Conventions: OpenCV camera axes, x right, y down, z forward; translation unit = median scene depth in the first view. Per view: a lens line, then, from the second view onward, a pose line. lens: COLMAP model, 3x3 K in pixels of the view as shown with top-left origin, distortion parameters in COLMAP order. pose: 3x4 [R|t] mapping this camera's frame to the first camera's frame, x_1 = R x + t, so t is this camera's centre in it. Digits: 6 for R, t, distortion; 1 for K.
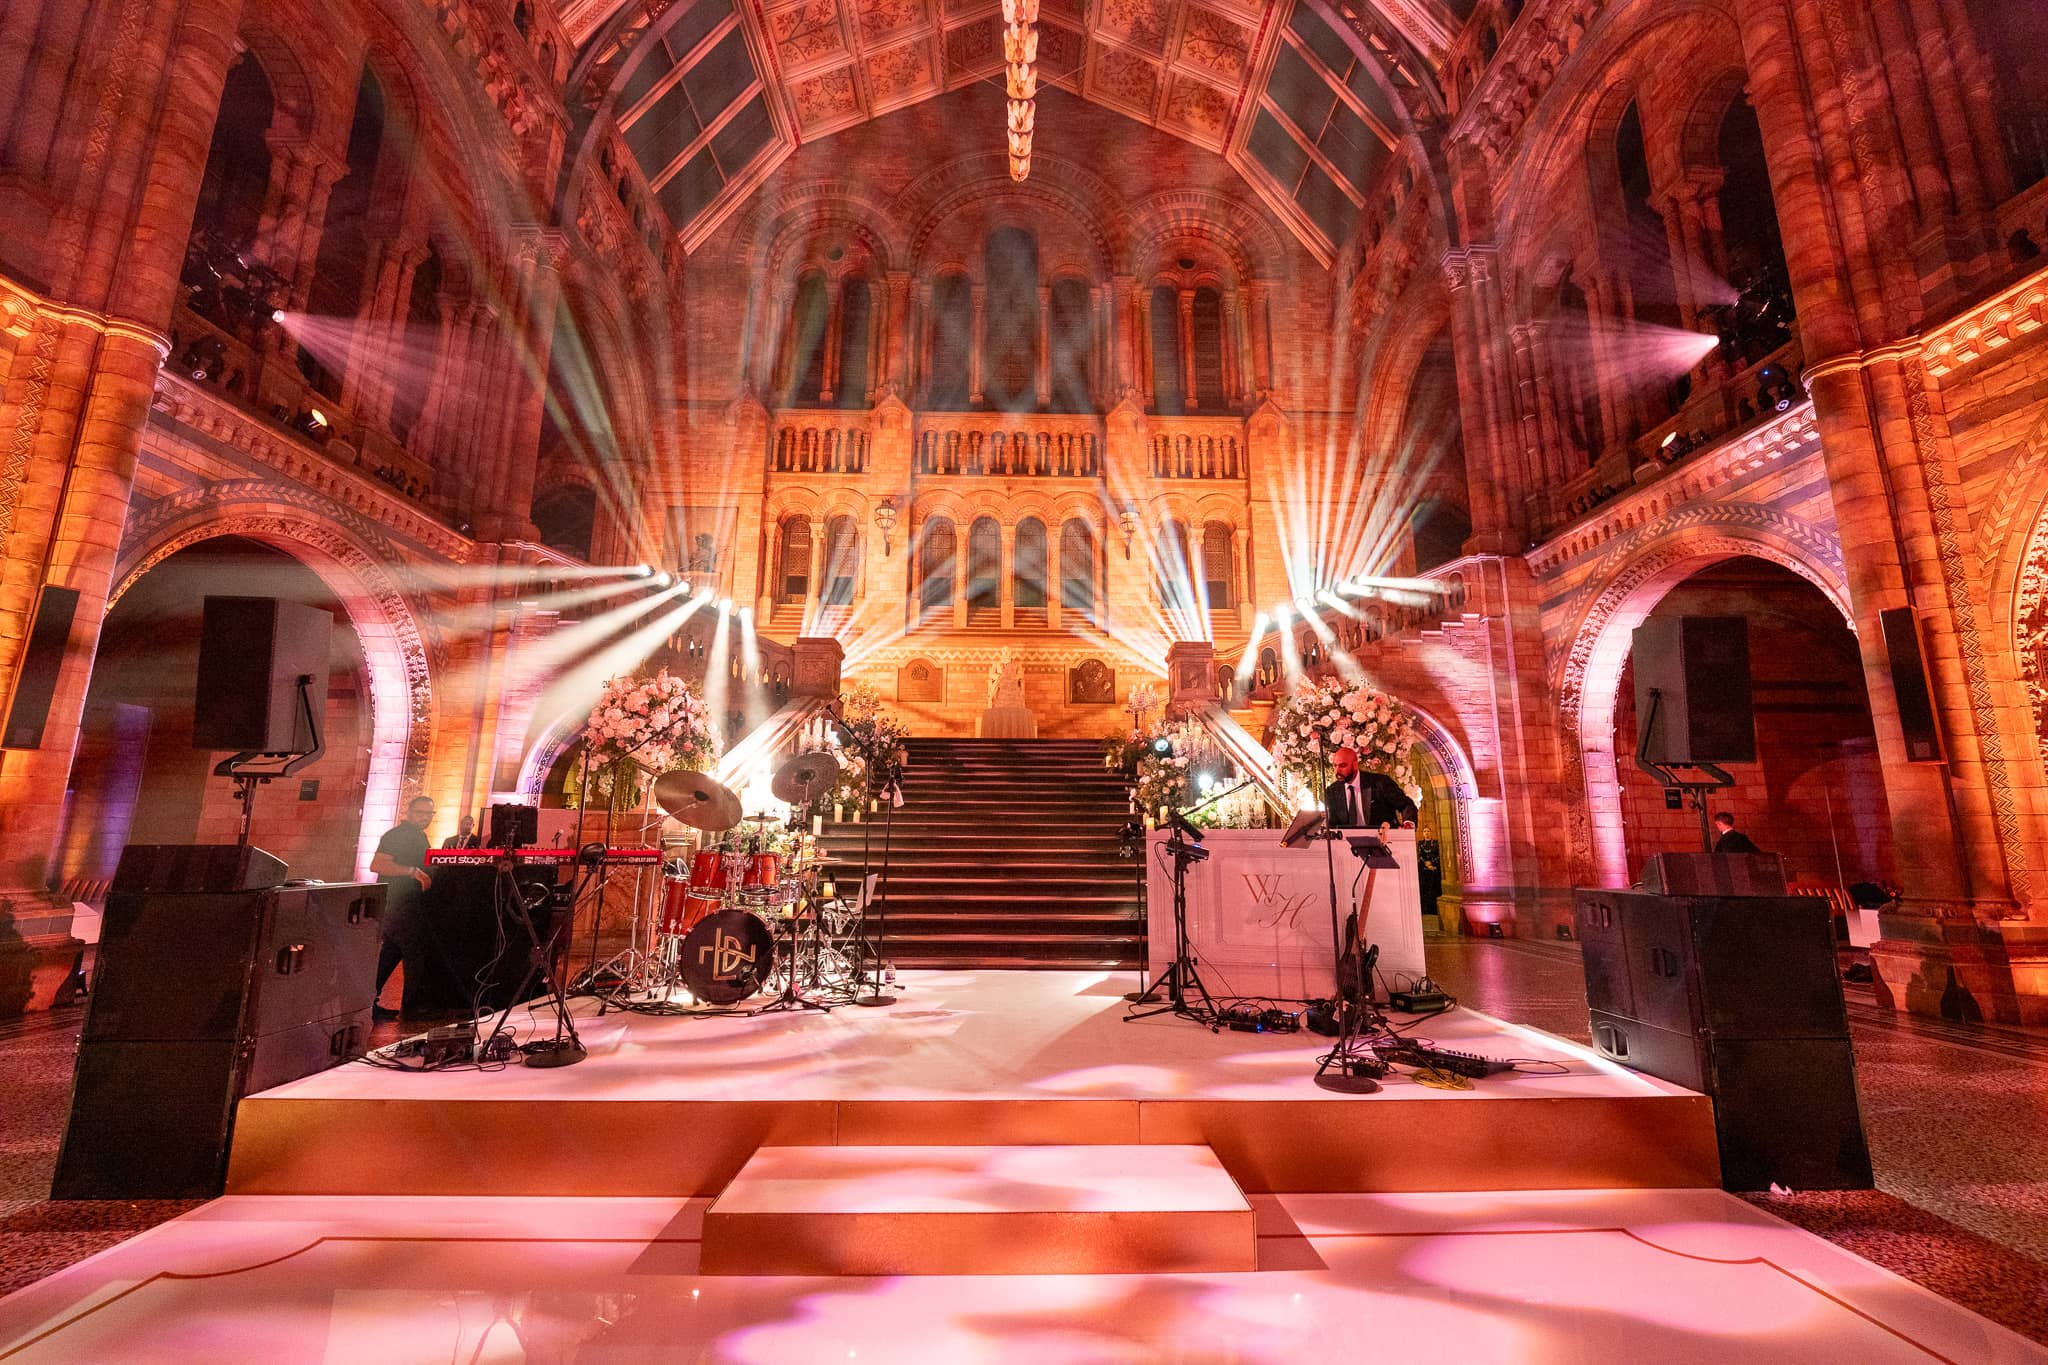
lens RADIAL K [[833.3, 0, 1029.9], [0, 833.3, 683.1], [0, 0, 1]] dist [-0.008721, -0.000762]
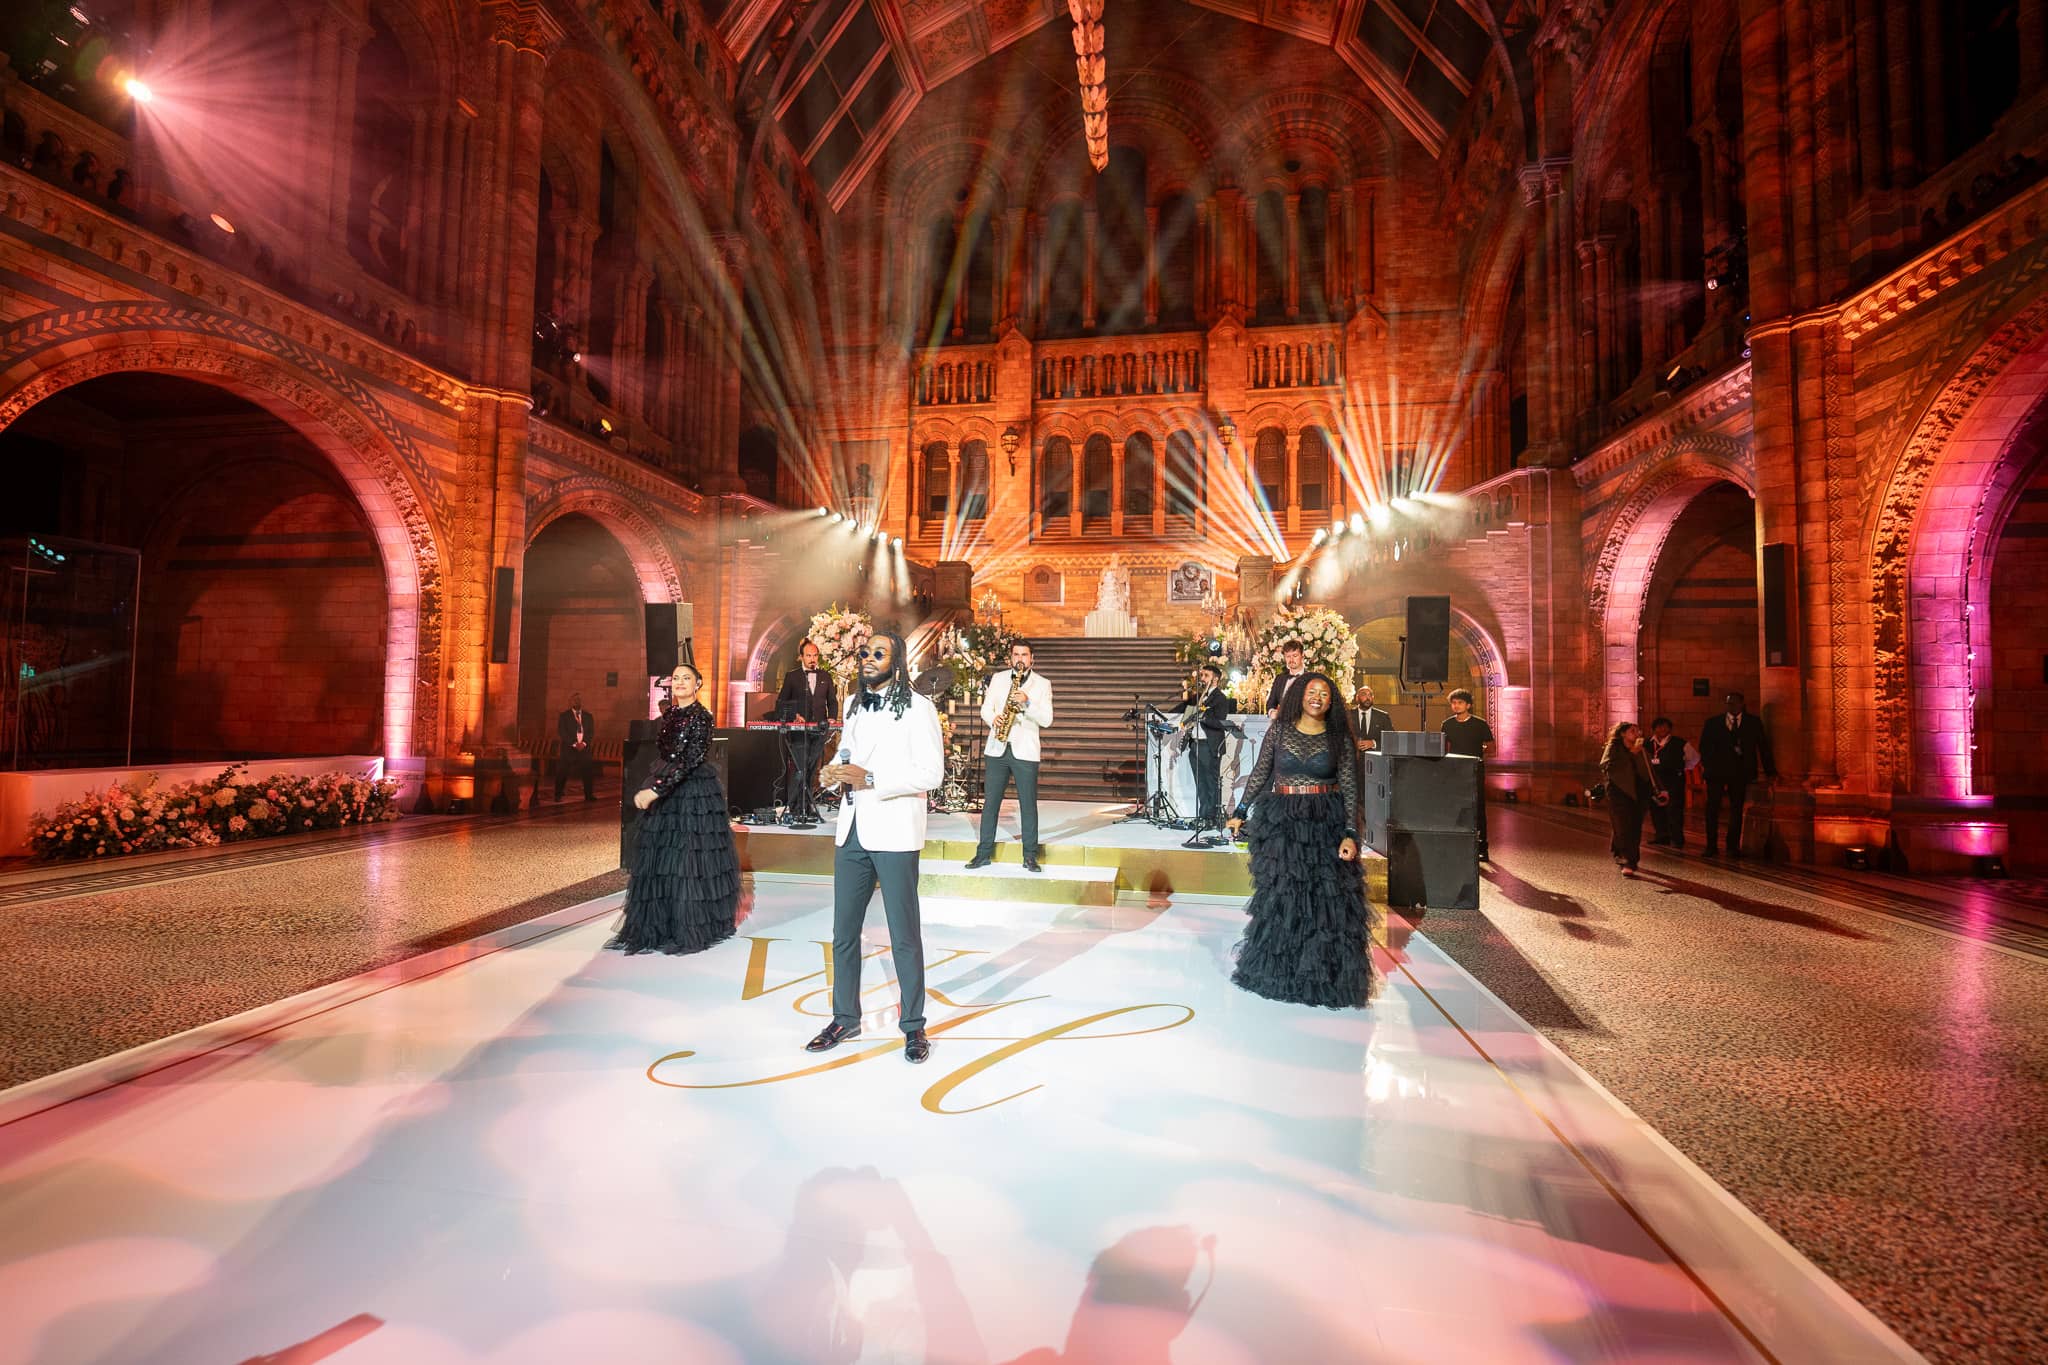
lens RADIAL K [[833.2, 0, 1022.5], [0, 833.2, 680.8], [0, 0, 1]] dist [-0.008649, -0.000701]
pose [[0.981420, 0.001024, -0.191870, 0.101911], [0.026861, 0.989404, 0.142679, -0.054546], [0.189983, -0.145182, 0.970994, -0.263084]]
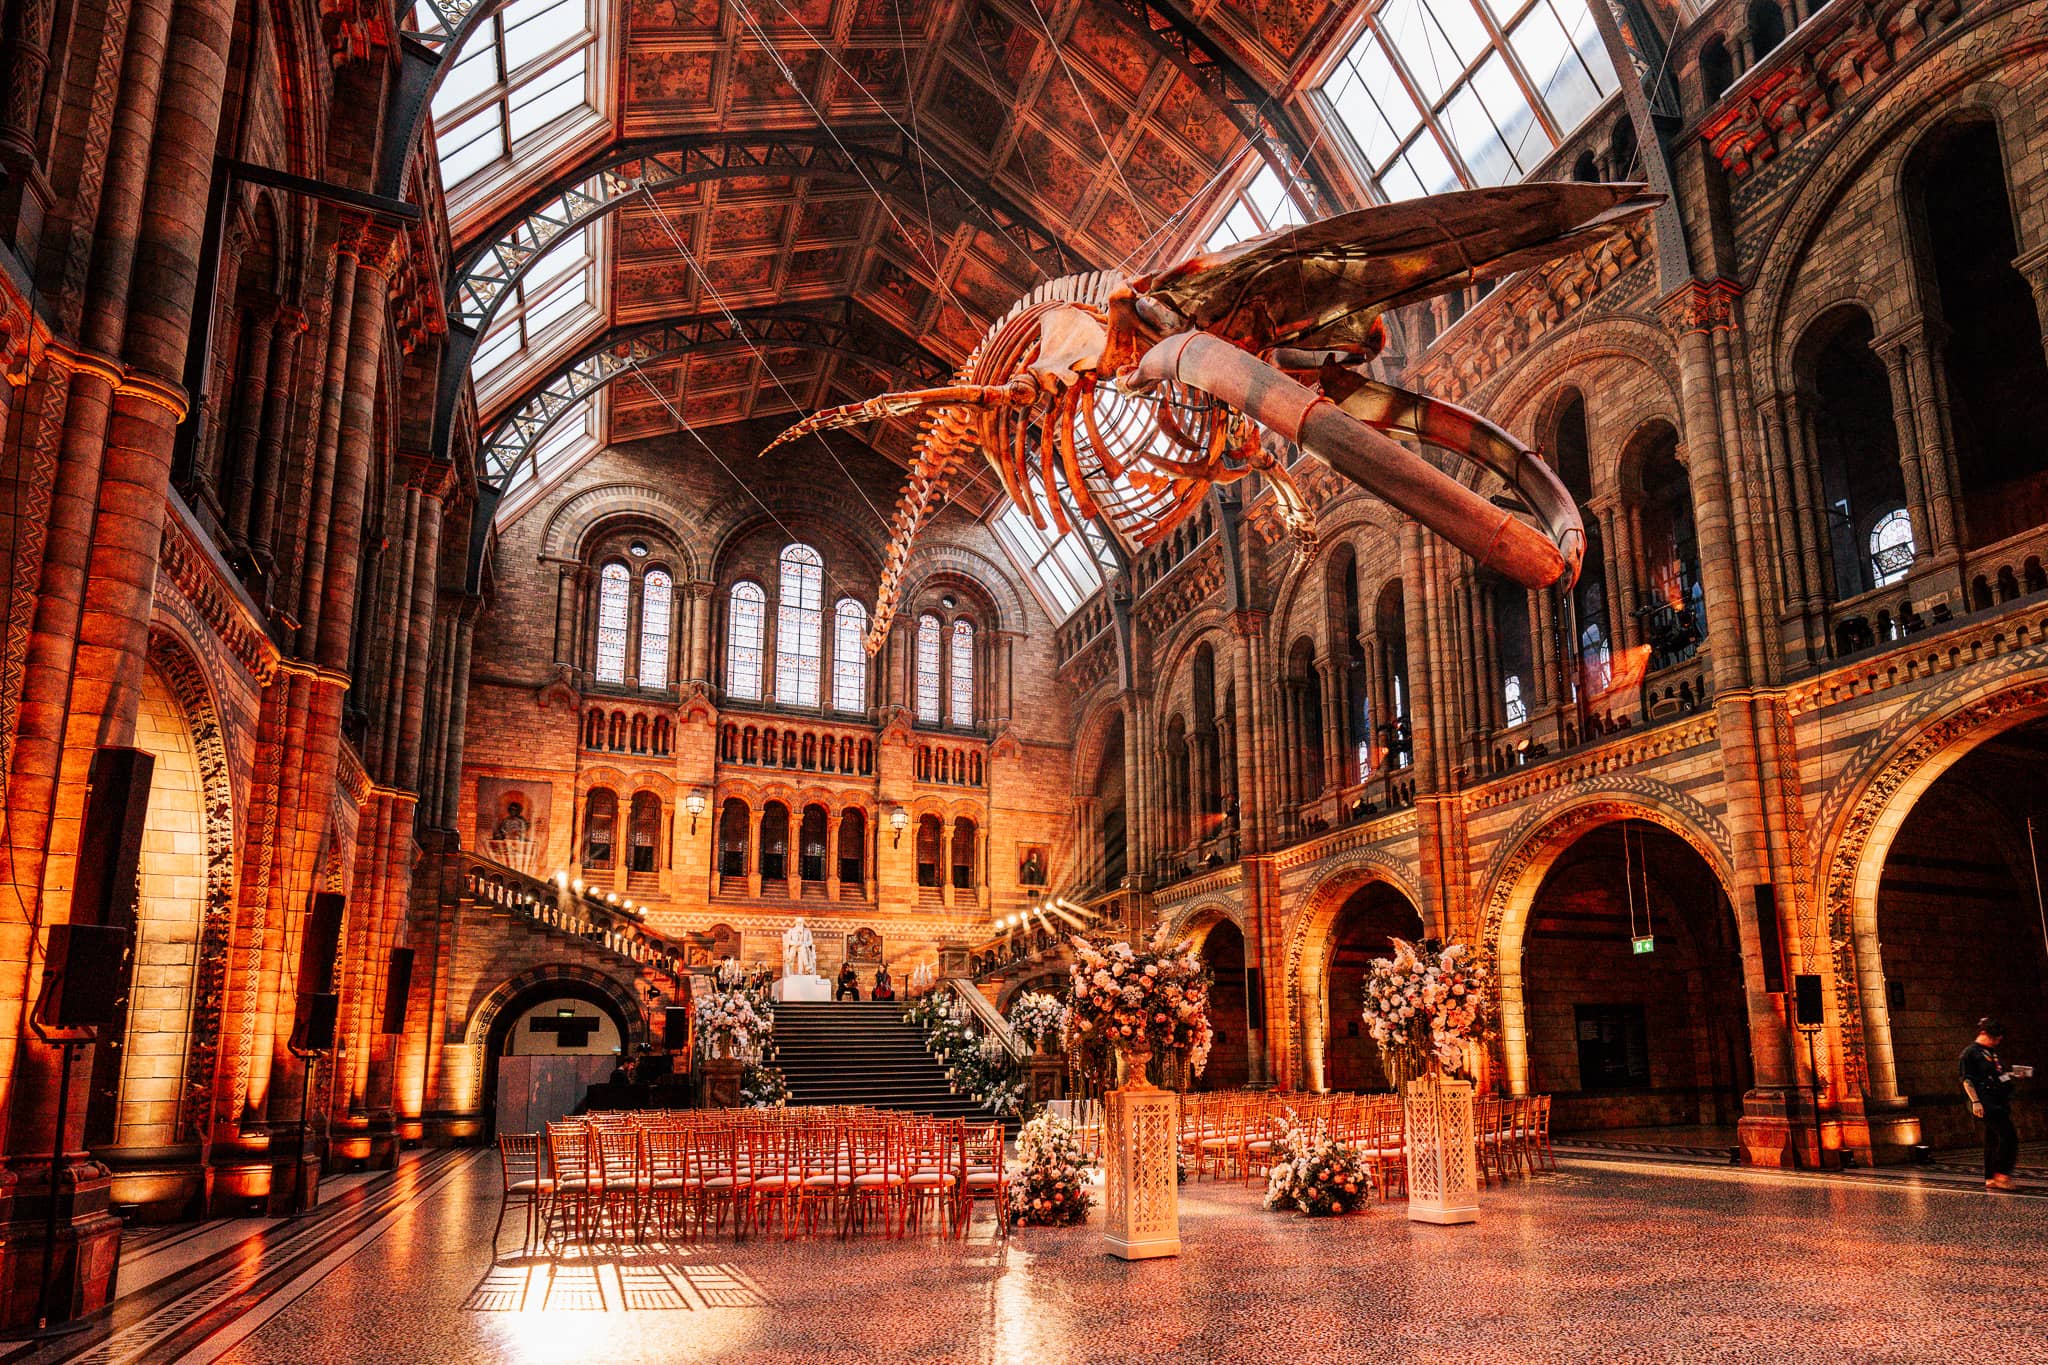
lens RADIAL K [[1113.6, 0, 1142.4], [0, 1113.6, 887.7], [0, 0, 1]] dist [0.003198, -0.009540]
pose [[0.908369, 0.042771, 0.415975, -0.385369], [-0.053331, 0.998482, 0.013794, -0.207930], [-0.414754, -0.034714, 0.909271, -1.112327]]
